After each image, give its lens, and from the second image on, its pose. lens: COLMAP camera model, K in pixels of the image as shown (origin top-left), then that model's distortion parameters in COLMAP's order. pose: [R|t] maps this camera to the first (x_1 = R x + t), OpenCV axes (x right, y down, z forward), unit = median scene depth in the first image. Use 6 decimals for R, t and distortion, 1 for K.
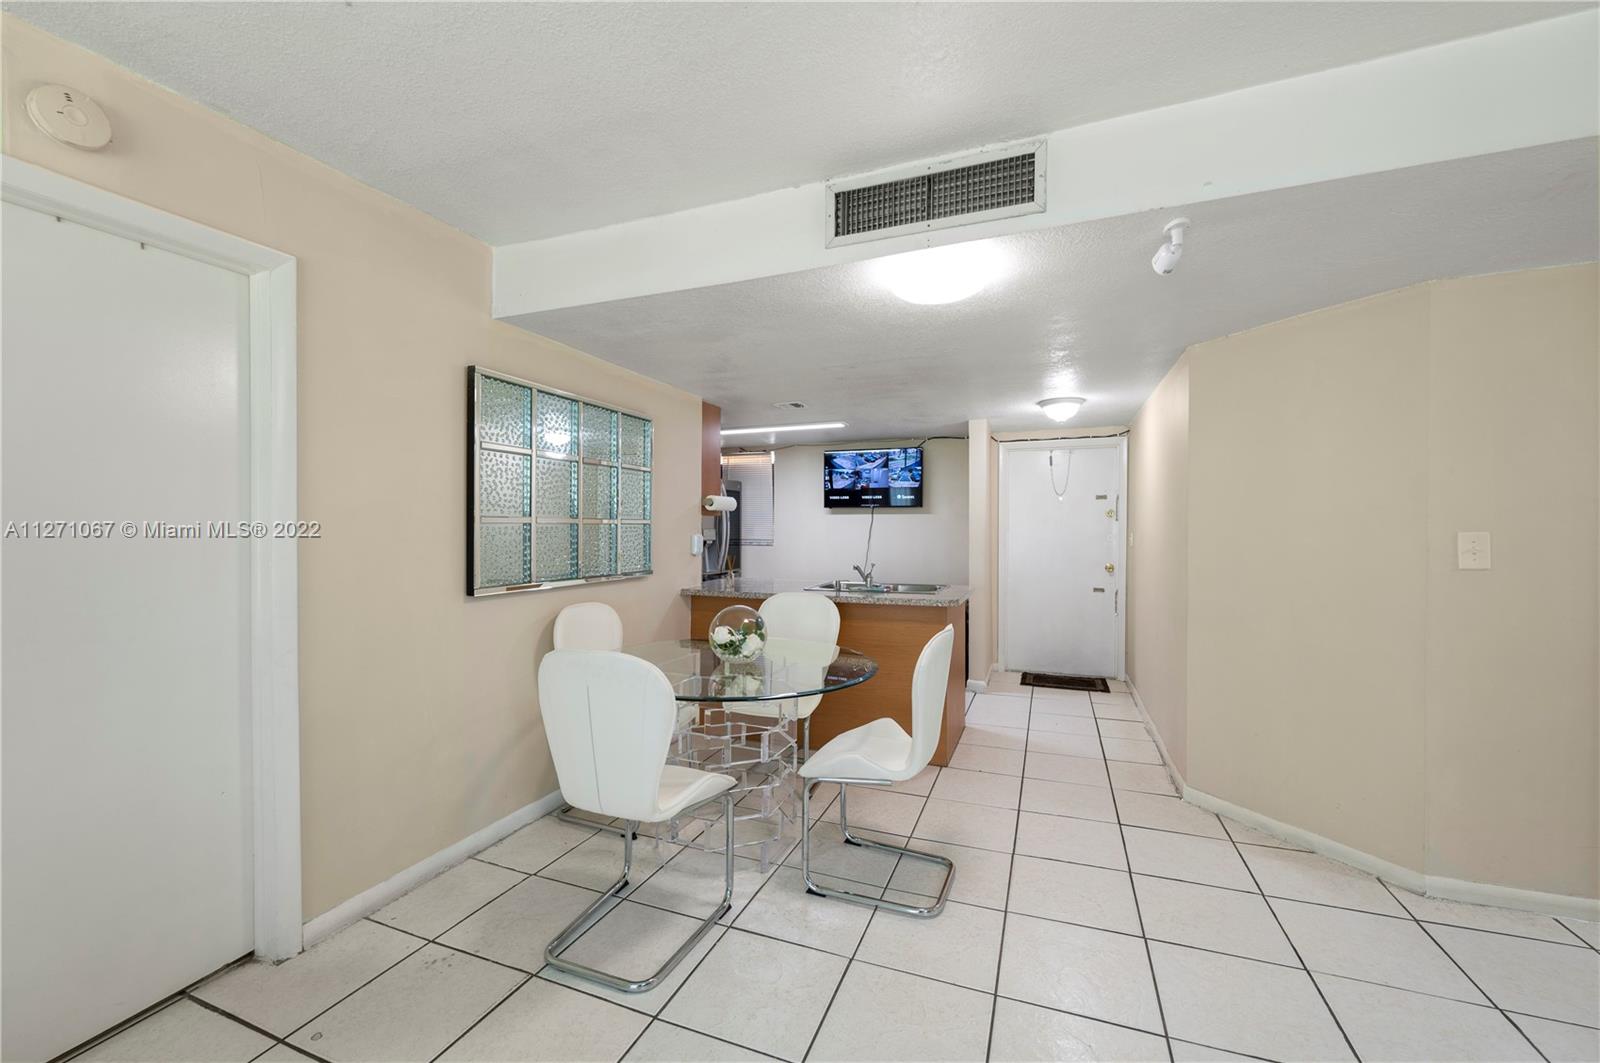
lens RADIAL K [[629.8, 0, 800.0], [0, 629.8, 531.5], [0, 0, 1]] dist [-0.002397, -0.000351]
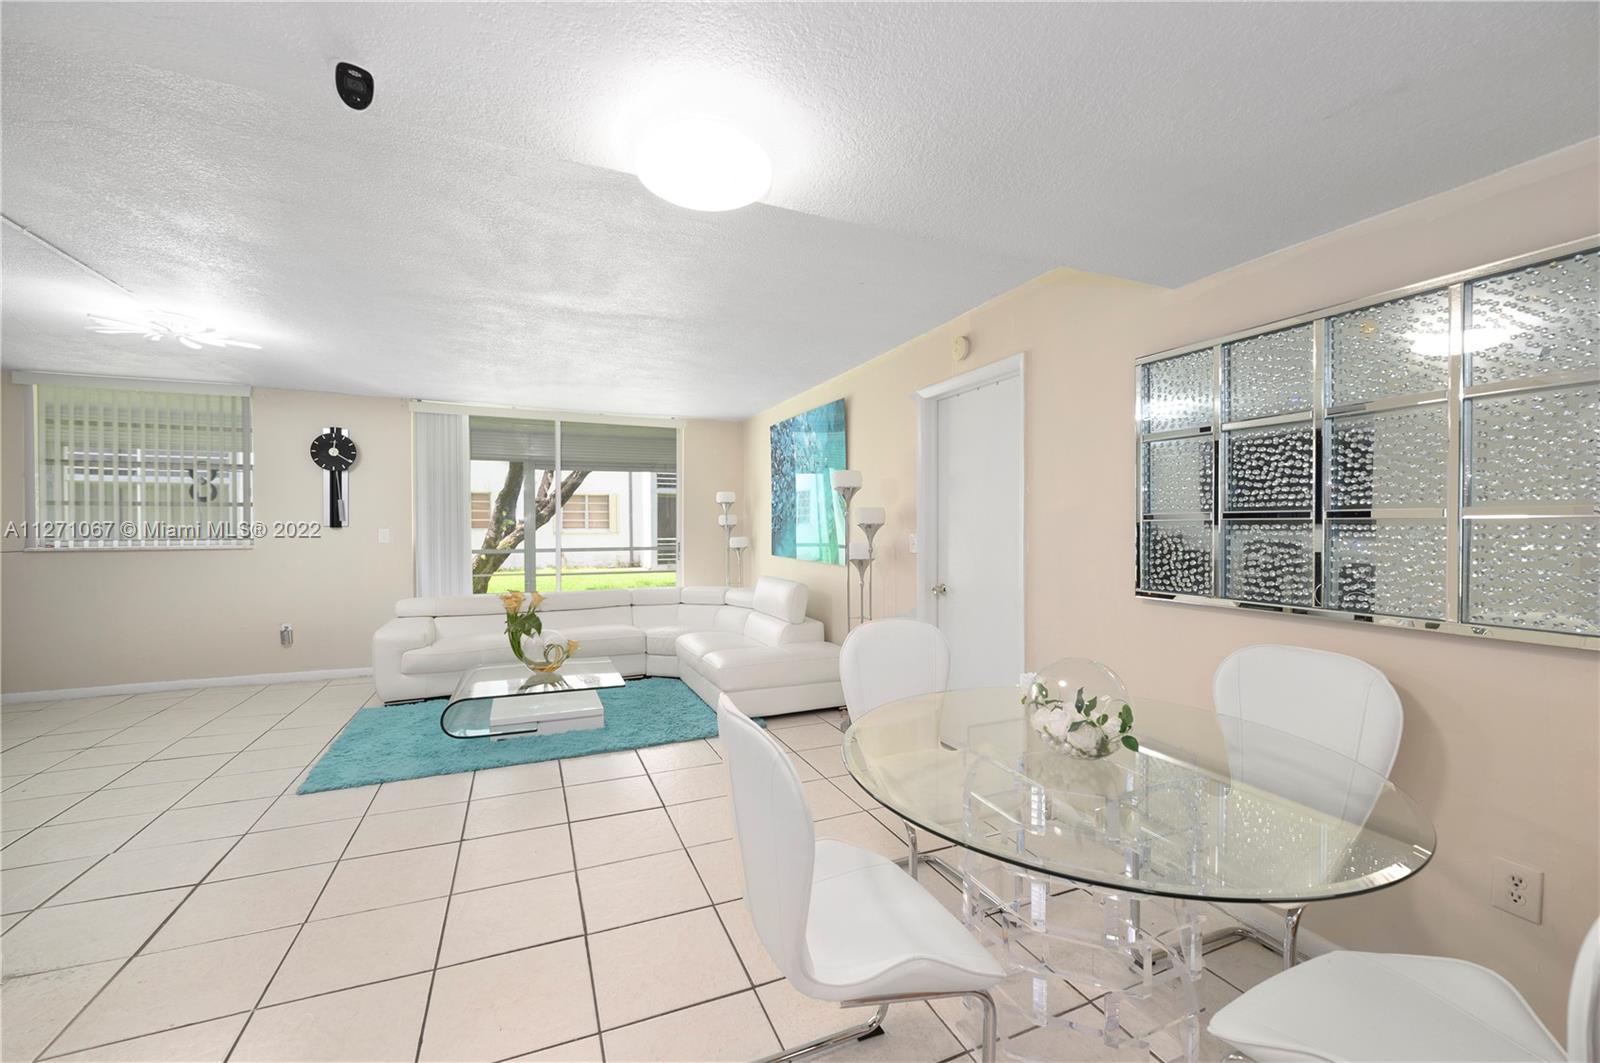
lens RADIAL K [[629.8, 0, 800.0], [0, 629.8, 531.5], [0, 0, 1]] dist [-0.002397, -0.000351]
pose [[-0.710250, 0.003301, -0.703941, 0.218517], [-0.005102, 0.999939, 0.009838, -0.000969], [0.703931, 0.010579, -0.710190, 0.558909]]
